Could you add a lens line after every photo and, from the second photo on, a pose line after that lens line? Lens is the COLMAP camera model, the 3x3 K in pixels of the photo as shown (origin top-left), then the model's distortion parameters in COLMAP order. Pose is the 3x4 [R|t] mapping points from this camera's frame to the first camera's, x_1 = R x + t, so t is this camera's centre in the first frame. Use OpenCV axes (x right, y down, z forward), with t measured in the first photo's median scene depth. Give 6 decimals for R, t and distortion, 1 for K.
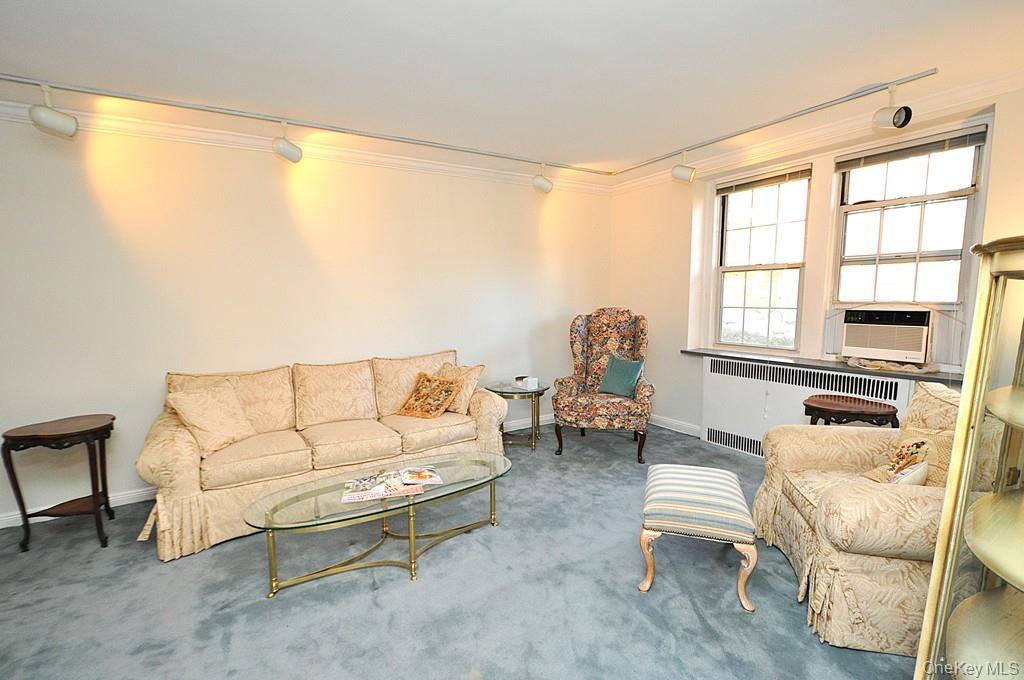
lens RADIAL K [[465.0, 0, 508.9], [0, 465.0, 356.3], [0, 0, 1]] dist [-0.000884, -0.001323]
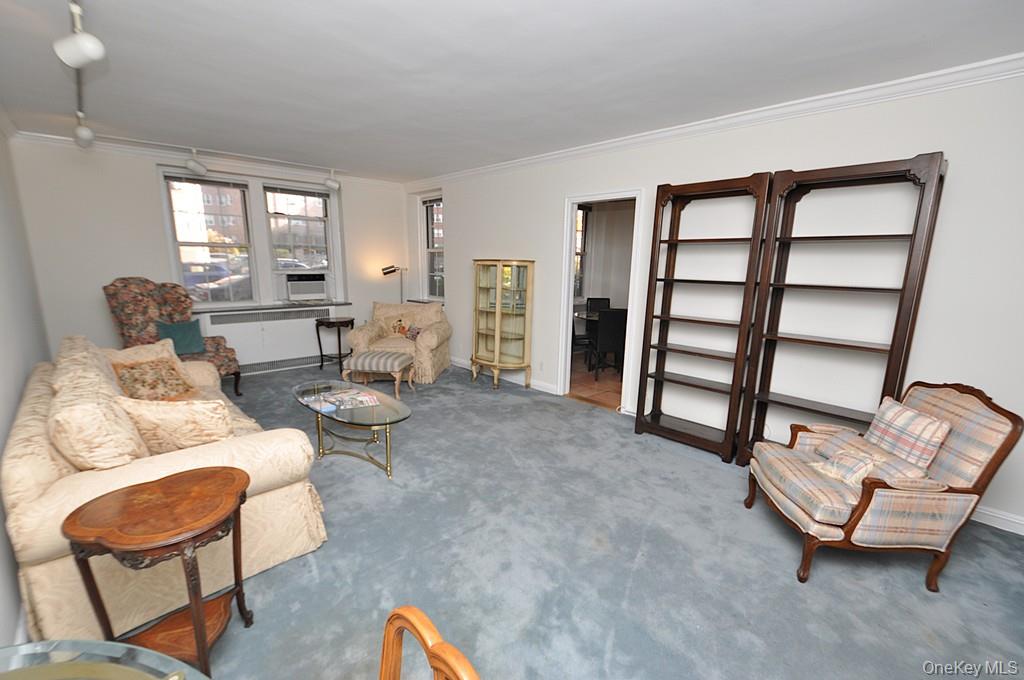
lens RADIAL K [[449.4, 0, 512.5], [0, 449.4, 352.2], [0, 0, 1]] dist [-0.001032, -0.001303]
pose [[-0.190284, -0.189807, 0.963206, -1.692526], [0.109261, 0.970942, 0.212916, -0.118219], [-0.975630, 0.145756, -0.164017, 0.697742]]
